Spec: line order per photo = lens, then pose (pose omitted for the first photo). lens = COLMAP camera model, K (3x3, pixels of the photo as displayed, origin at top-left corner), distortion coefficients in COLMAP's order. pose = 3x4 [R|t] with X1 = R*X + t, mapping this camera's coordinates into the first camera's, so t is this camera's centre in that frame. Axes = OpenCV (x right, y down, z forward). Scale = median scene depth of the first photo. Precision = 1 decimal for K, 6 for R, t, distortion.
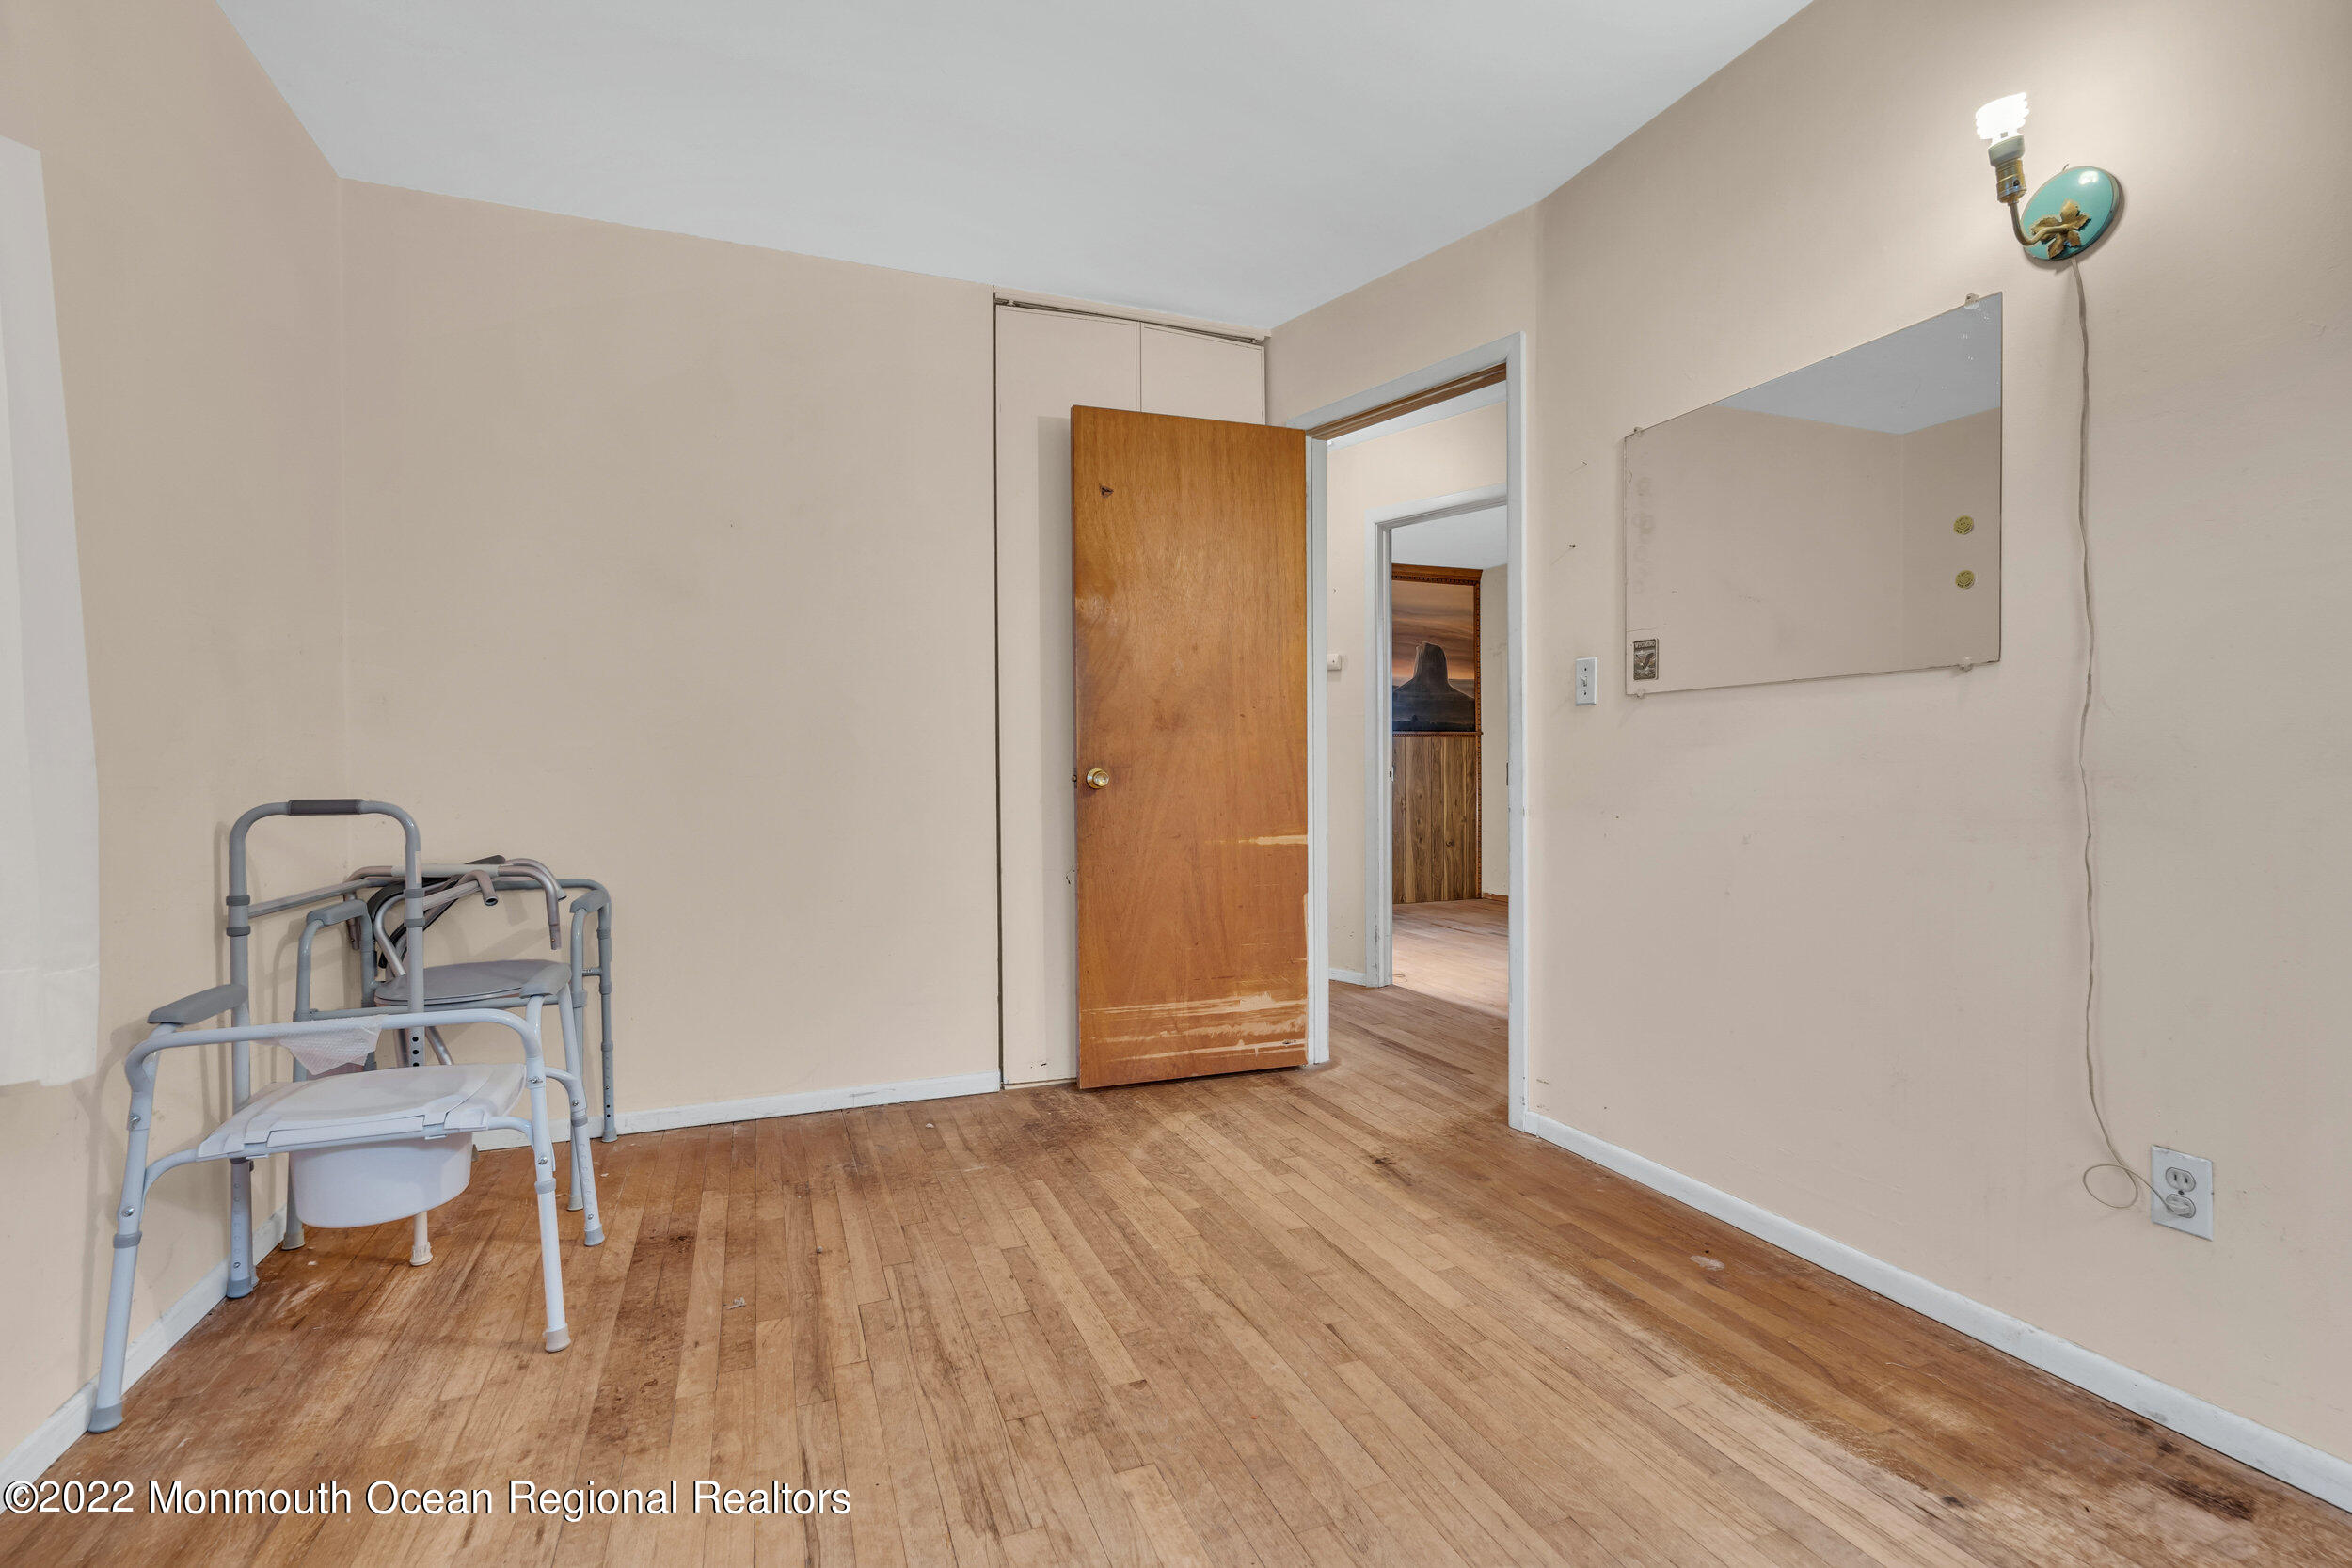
lens RADIAL K [[1069.6, 0, 1173.2], [0, 1069.6, 785.9], [0, 0, 1]] dist [-0.001531, -0.000119]
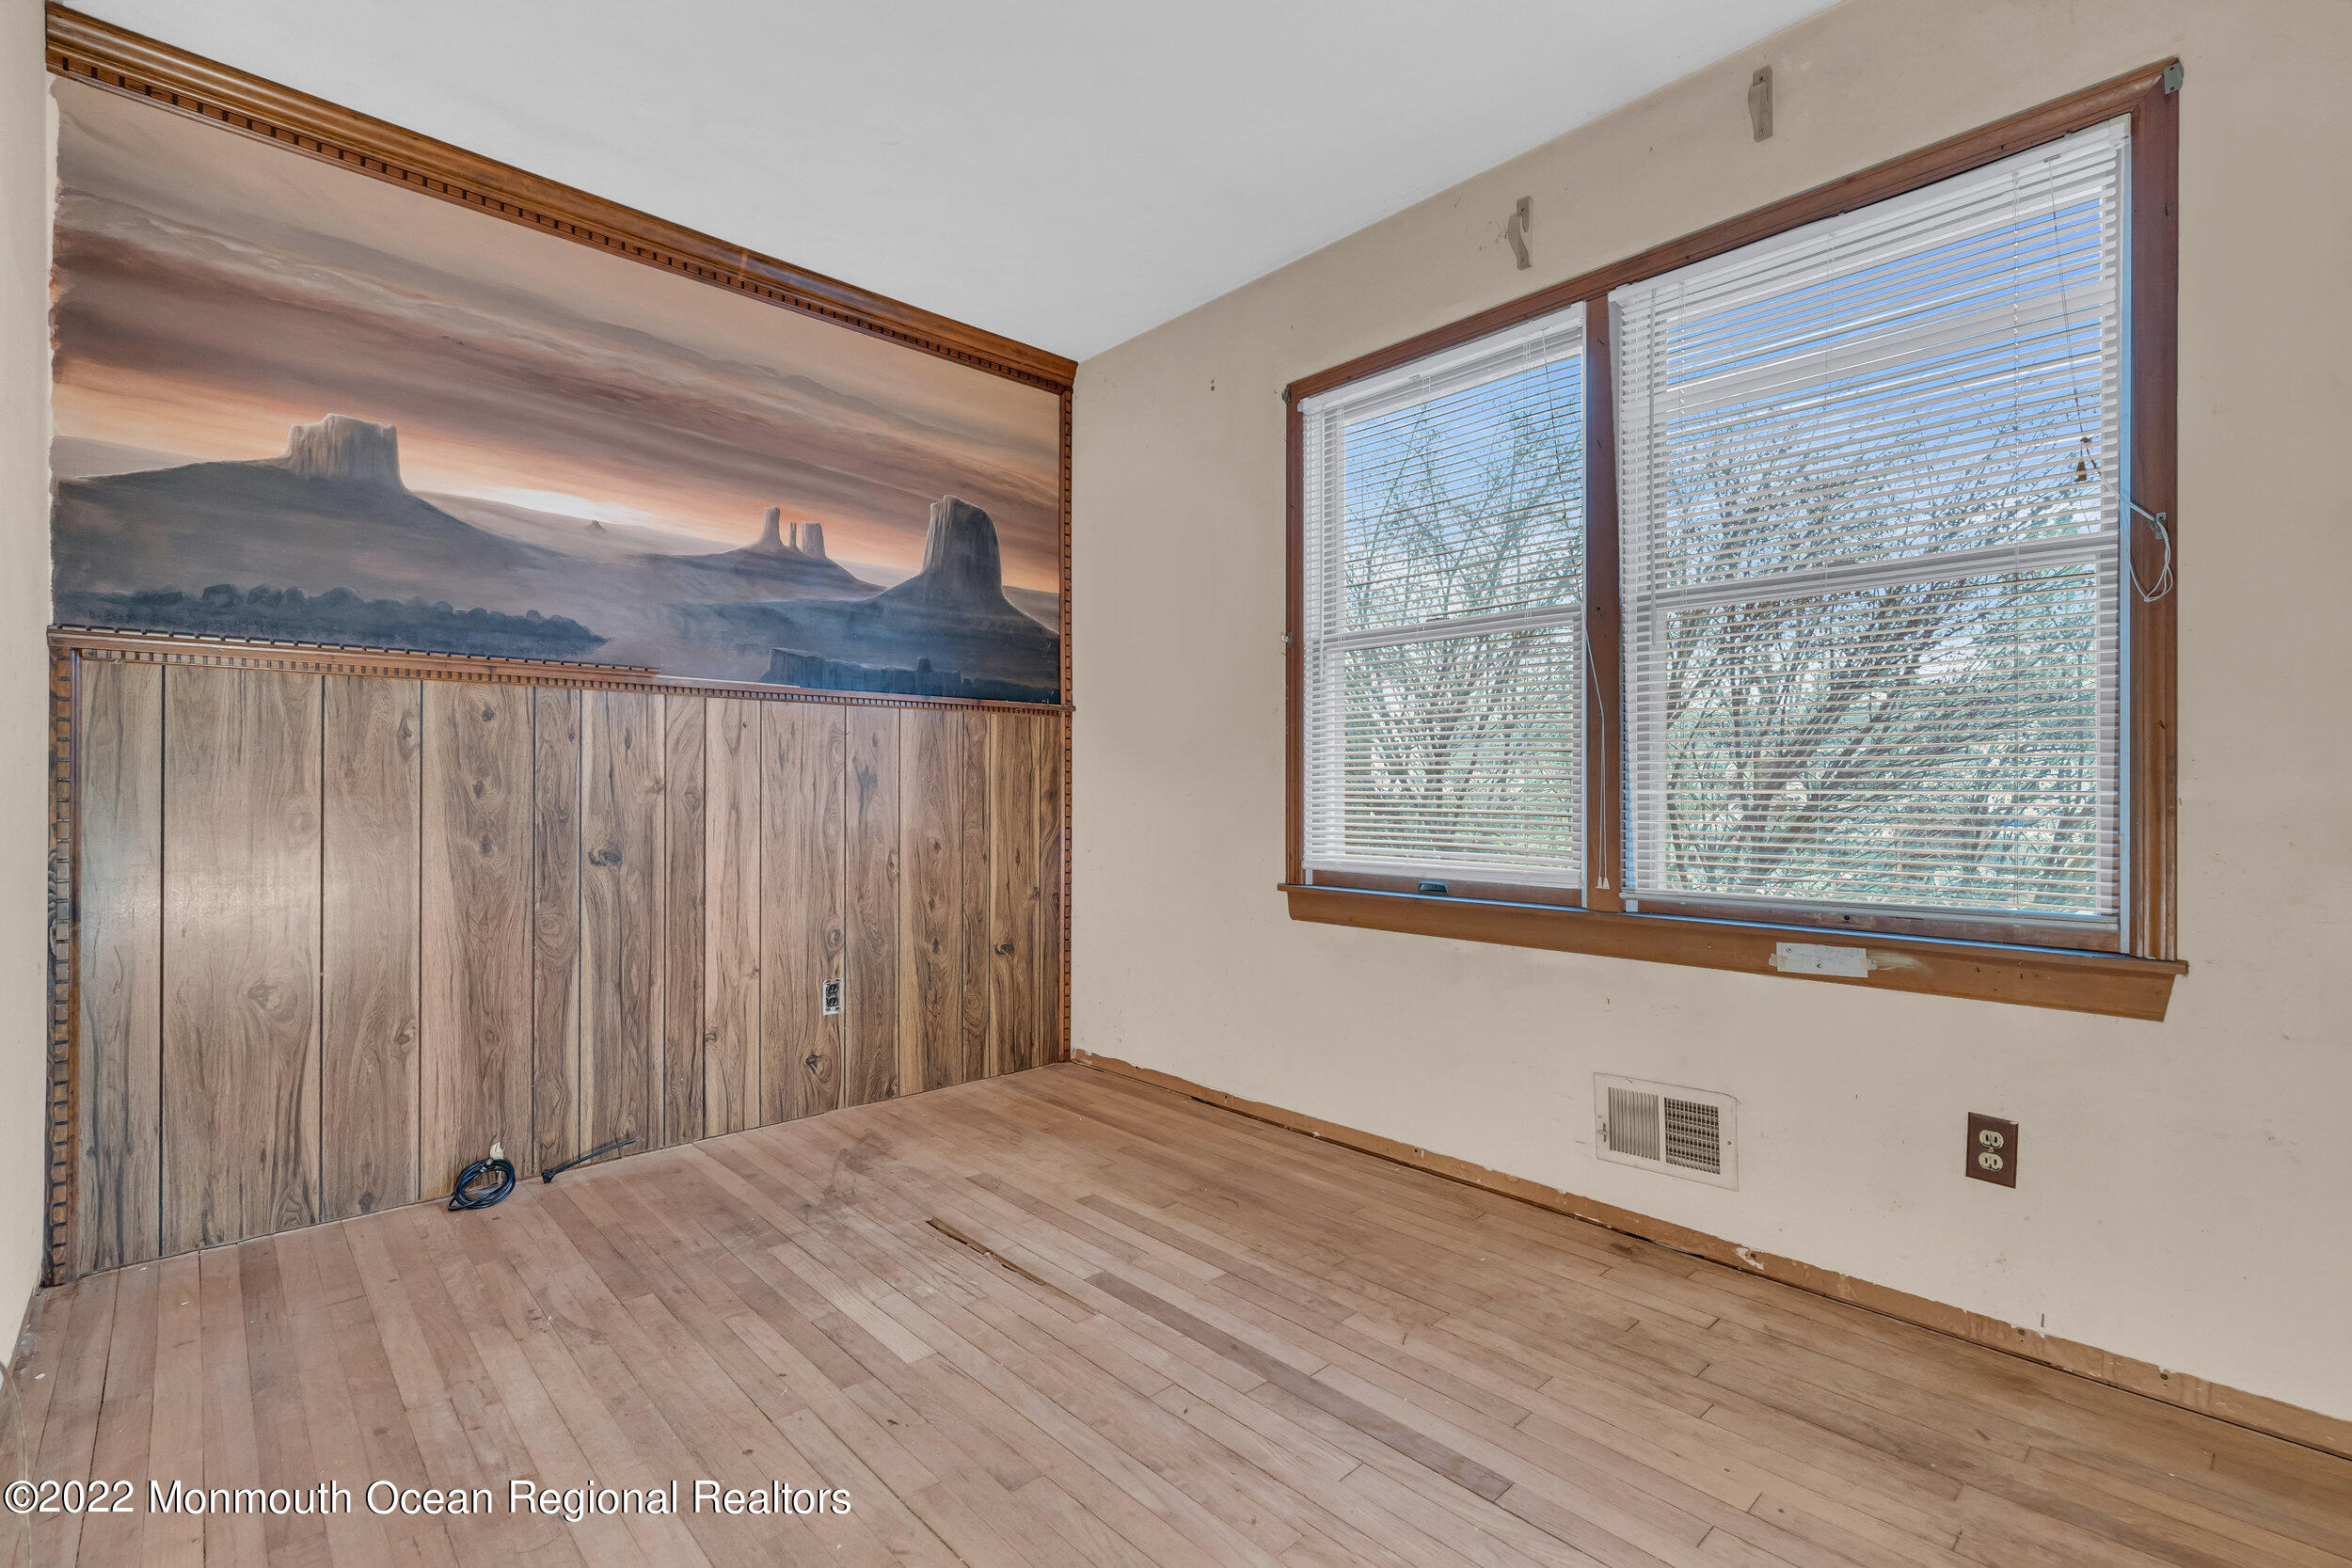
lens RADIAL K [[1069.6, 0, 1178.1], [0, 1069.6, 784.6], [0, 0, 1]] dist [-0.001531, -0.000119]
pose [[0.931380, 0.010922, 0.363884, 0.162311], [-0.006821, 0.999898, -0.012553, -0.010370], [-0.363984, 0.009210, 0.931360, 0.551887]]
